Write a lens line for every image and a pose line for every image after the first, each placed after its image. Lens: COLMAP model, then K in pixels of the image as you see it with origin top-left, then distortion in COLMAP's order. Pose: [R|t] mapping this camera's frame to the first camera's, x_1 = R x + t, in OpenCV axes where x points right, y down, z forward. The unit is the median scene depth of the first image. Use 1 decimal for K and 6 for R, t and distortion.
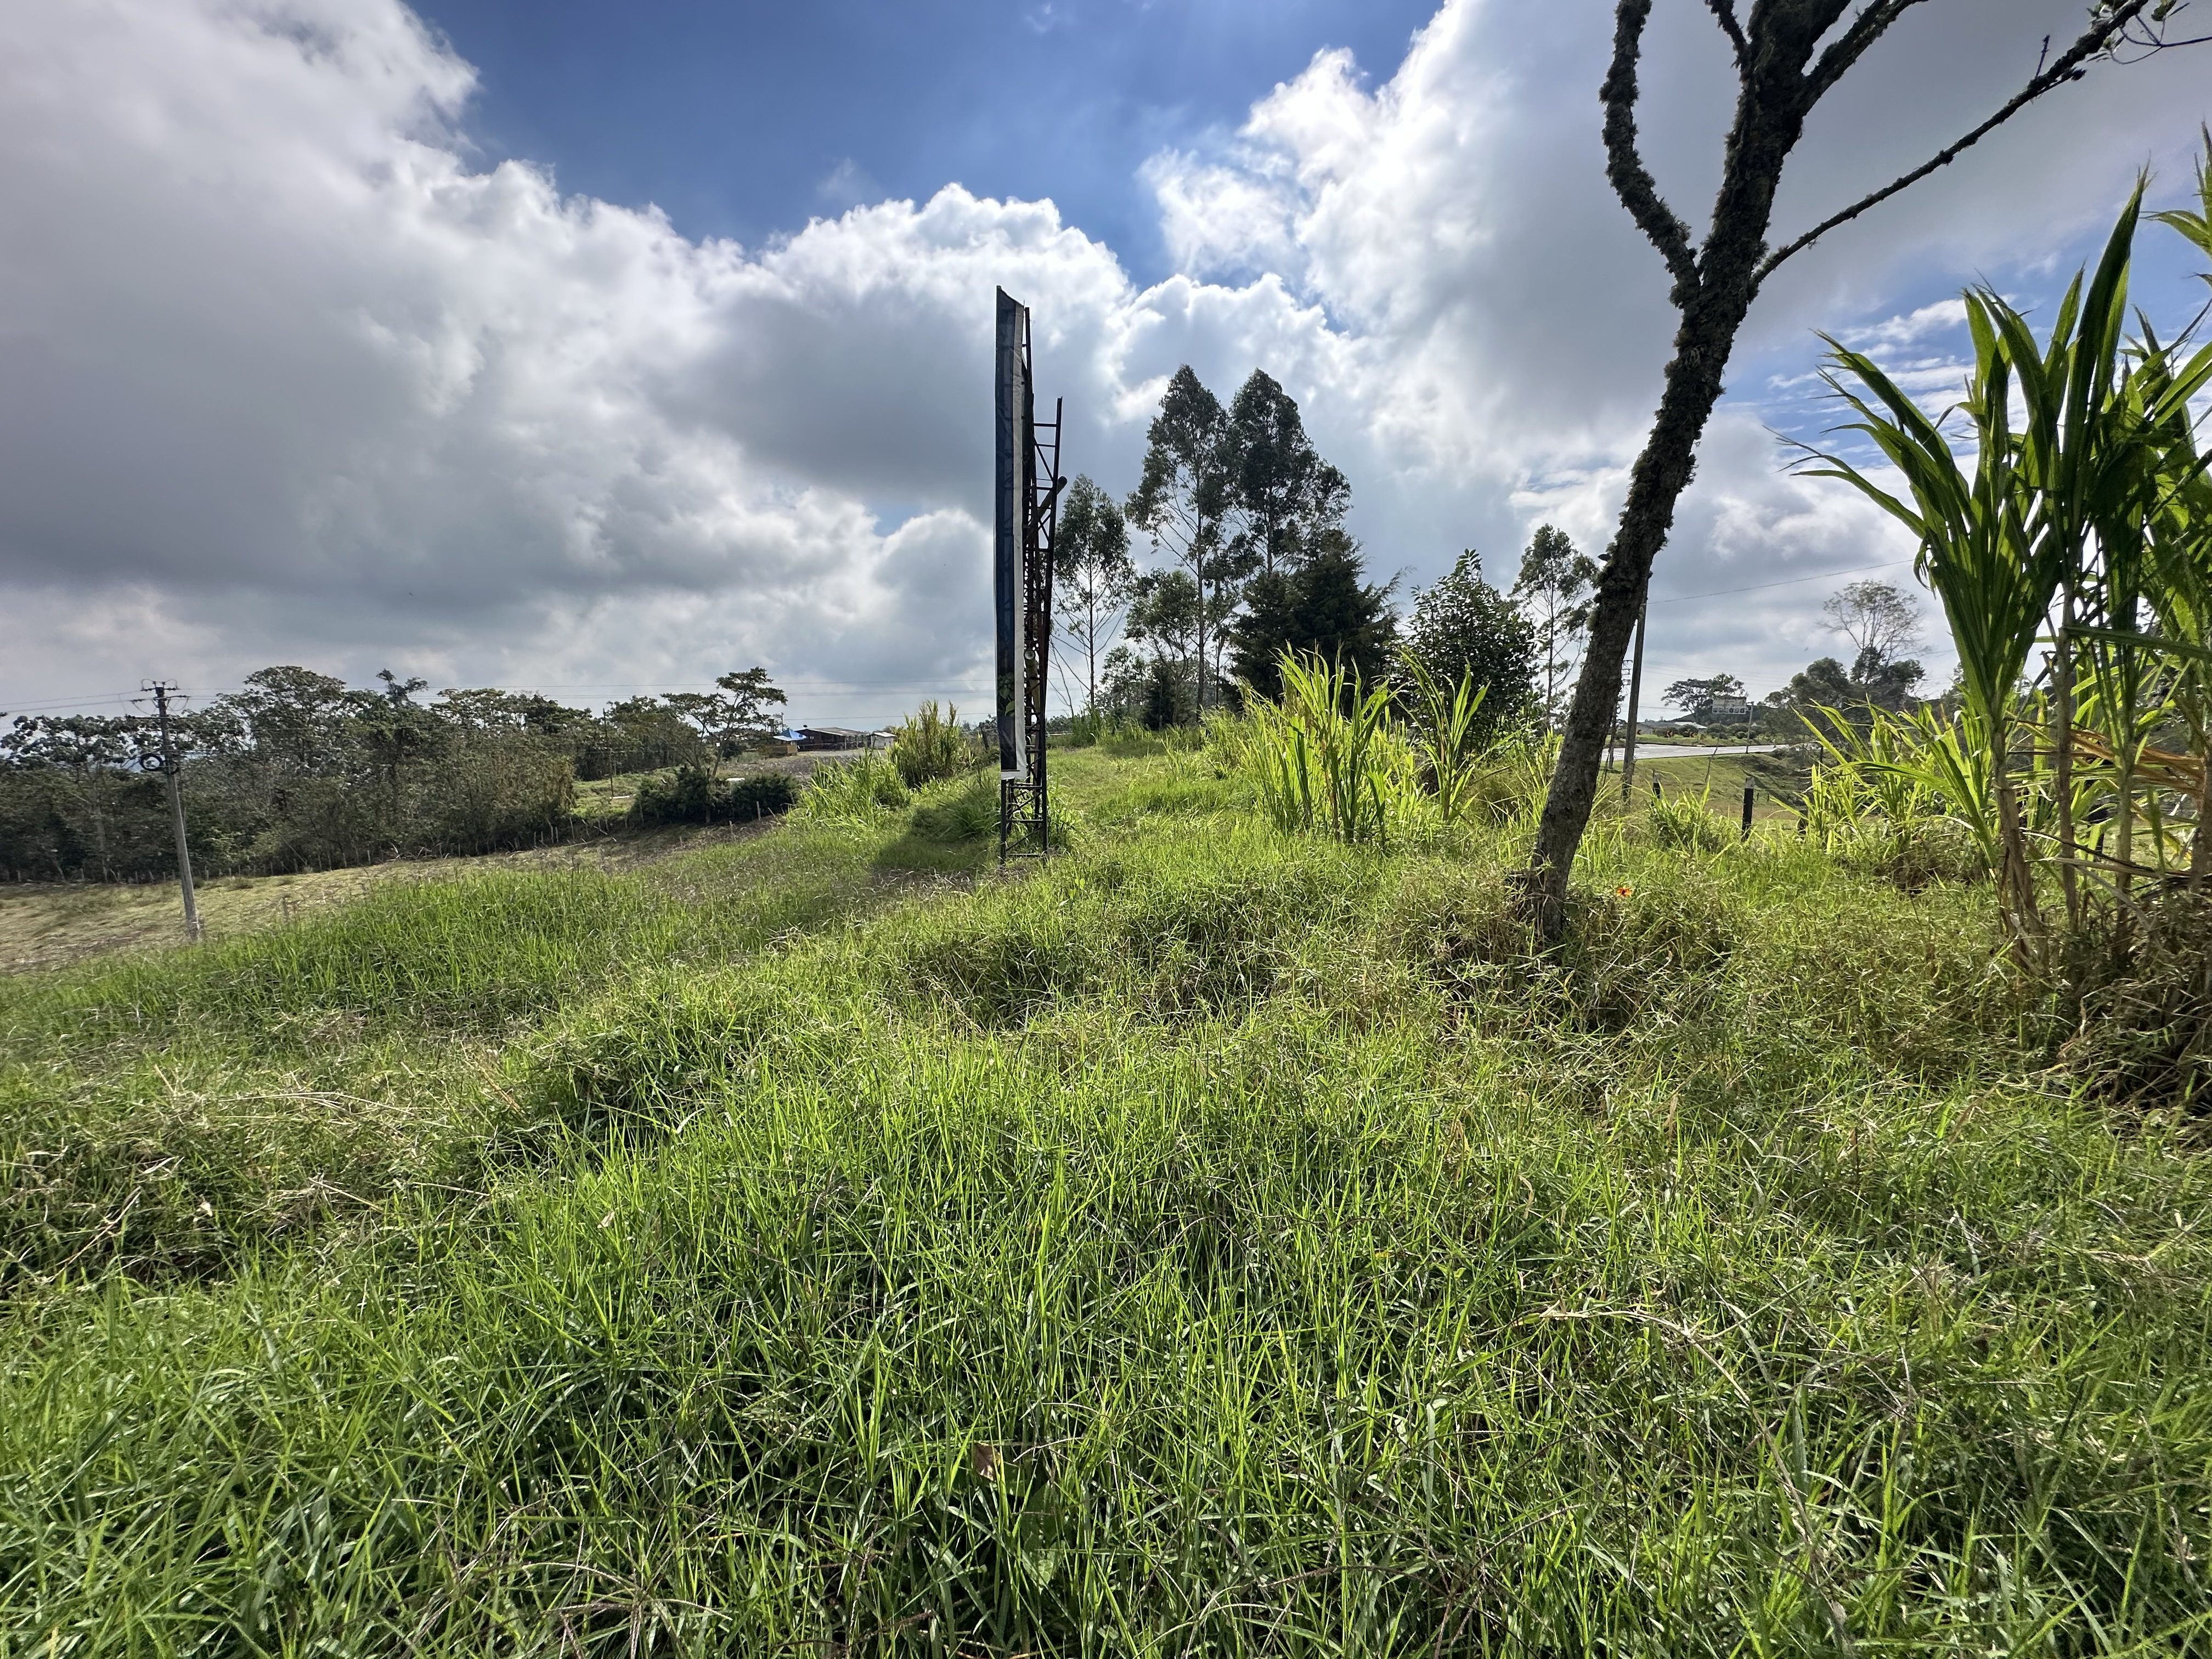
lens RADIAL K [[907.0, 0, 1084.0], [0, 907.0, 844.4], [0, 0, 1]] dist [0.002934, 0.000109]
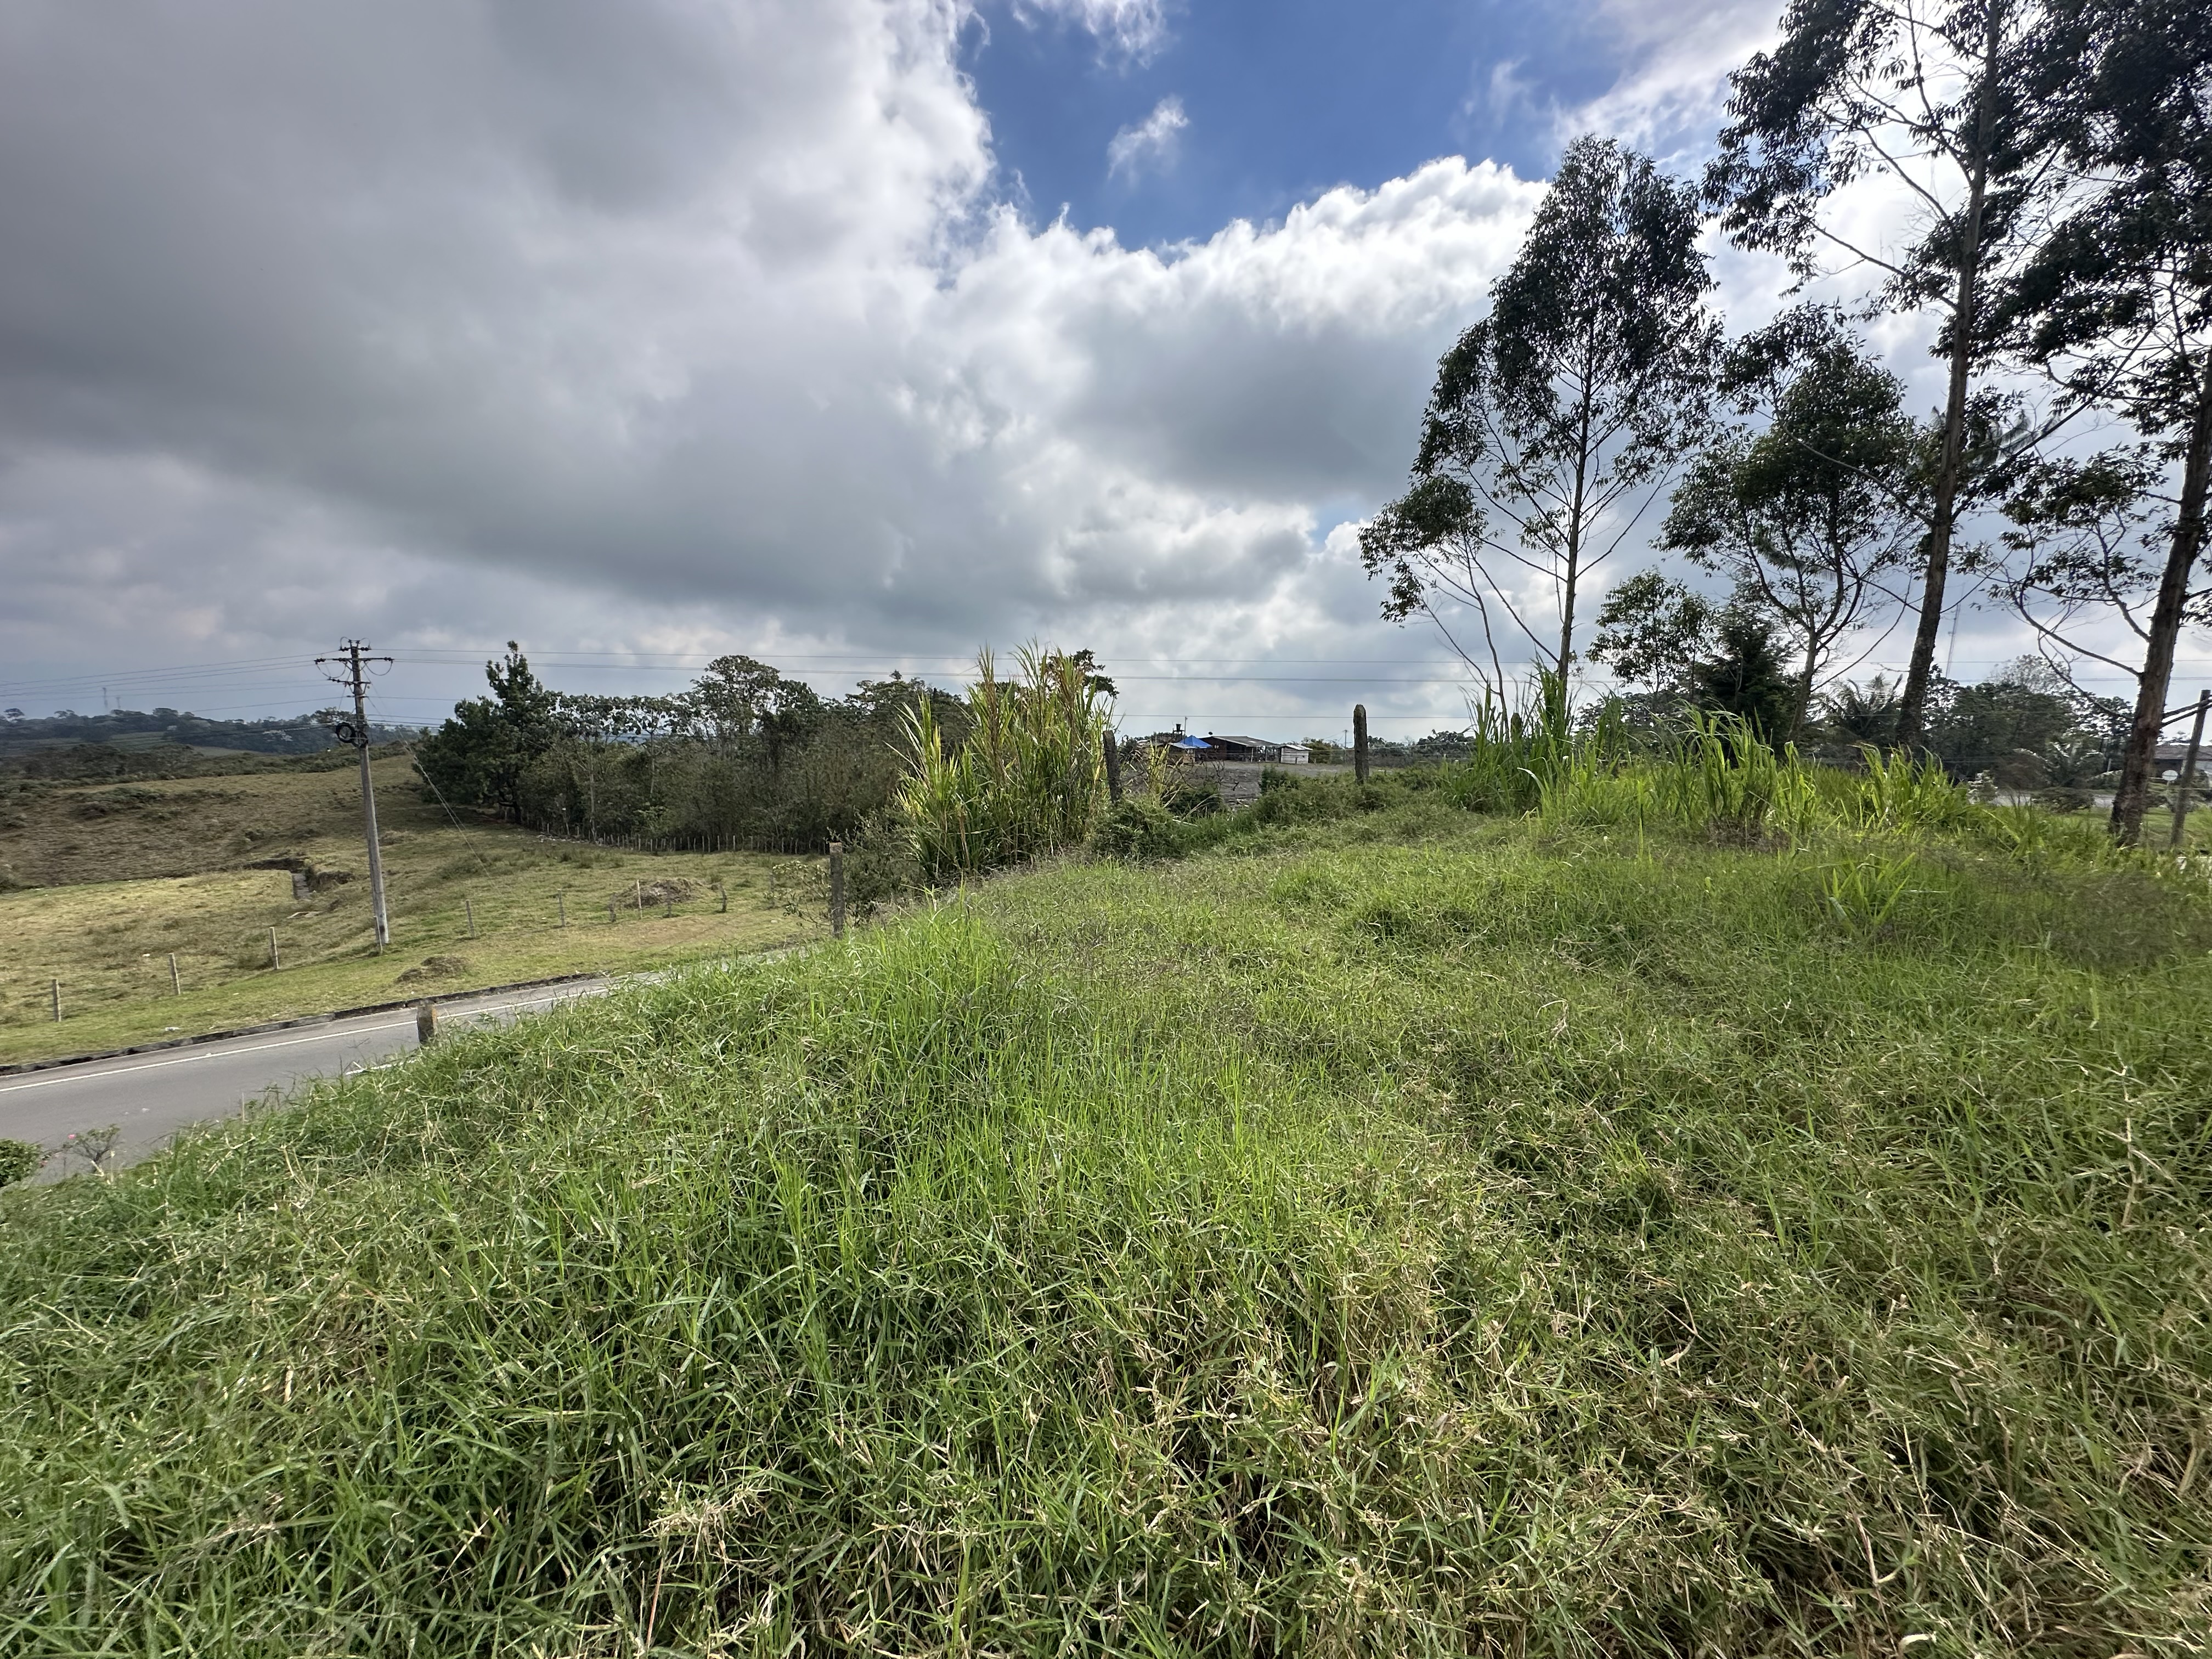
lens RADIAL K [[878.0, 0, 1125.6], [0, 878.0, 840.5], [0, 0, 1]] dist [-0.003686, -0.000187]
pose [[0.893691, 0.096299, -0.438227, 0.008478], [-0.102194, 0.994712, 0.010177, -0.042719], [0.436890, 0.035690, 0.898807, 0.330582]]
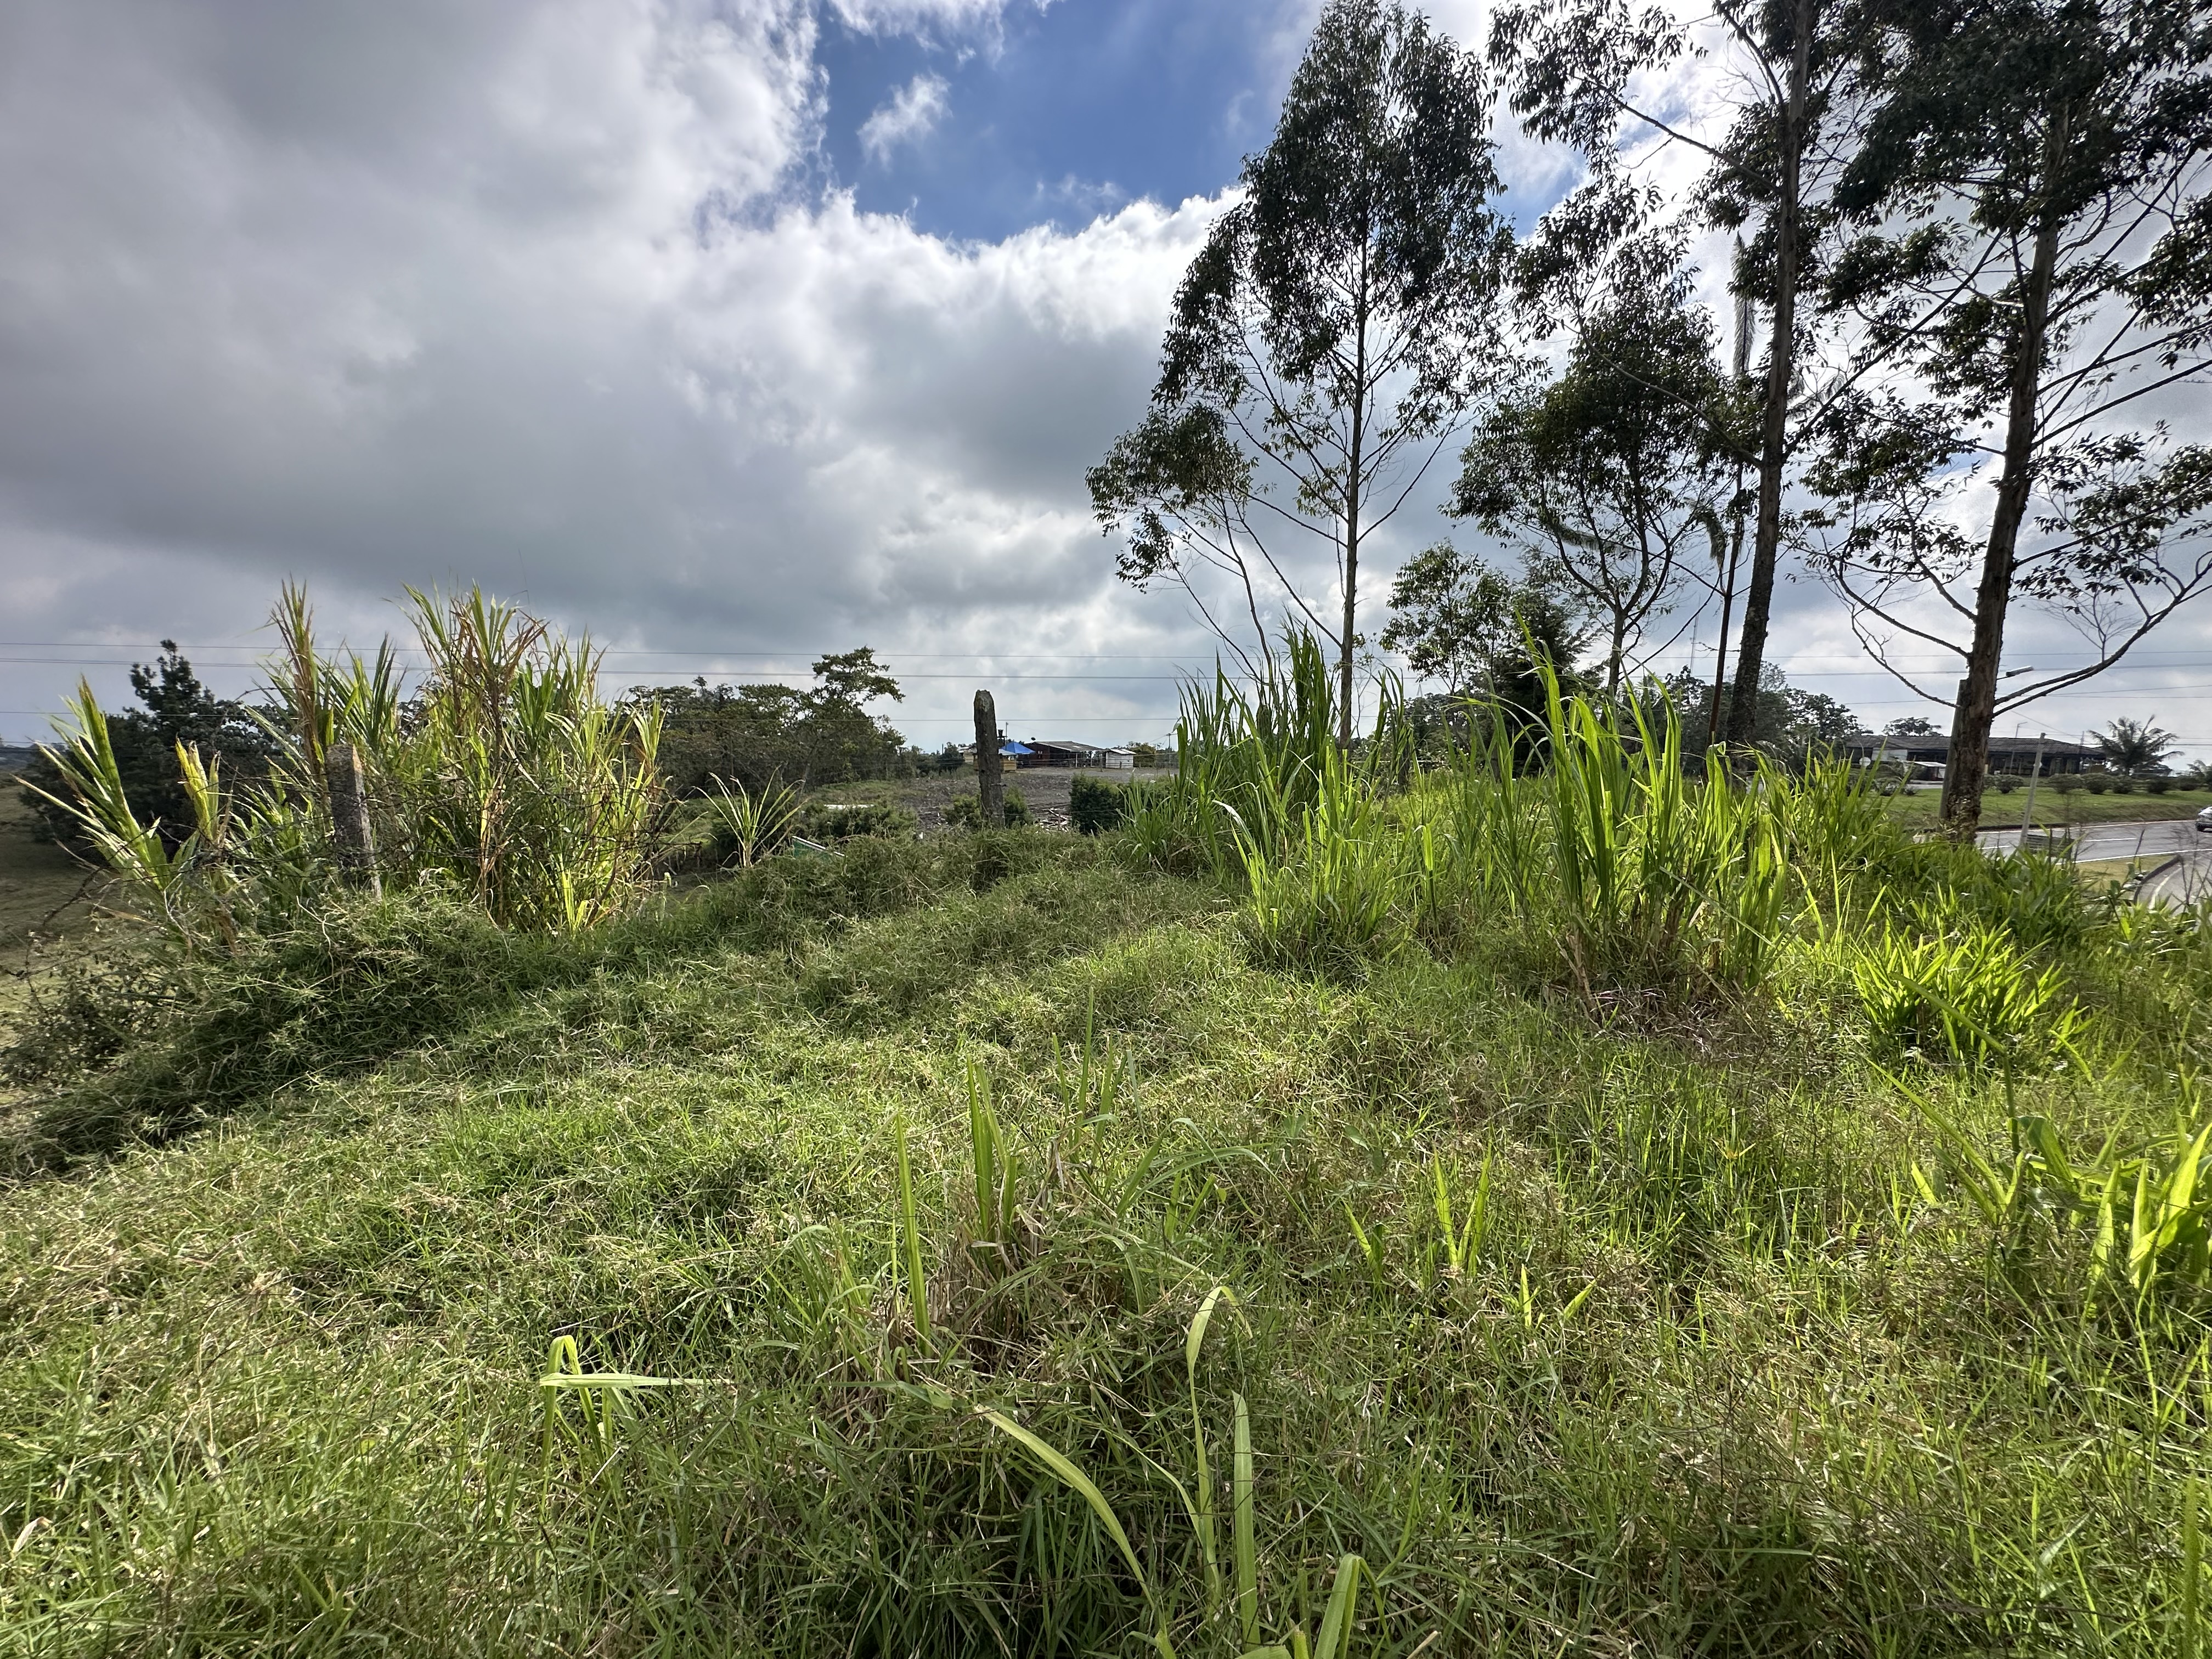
lens RADIAL K [[880.3, 0, 1101.6], [0, 880.3, 827.1], [0, 0, 1]] dist [-0.001188, 0.000170]
pose [[0.955163, 0.057146, -0.290514, 0.012308], [-0.067318, 0.997415, -0.025134, -0.052153], [0.288326, 0.043564, 0.956541, 0.396562]]
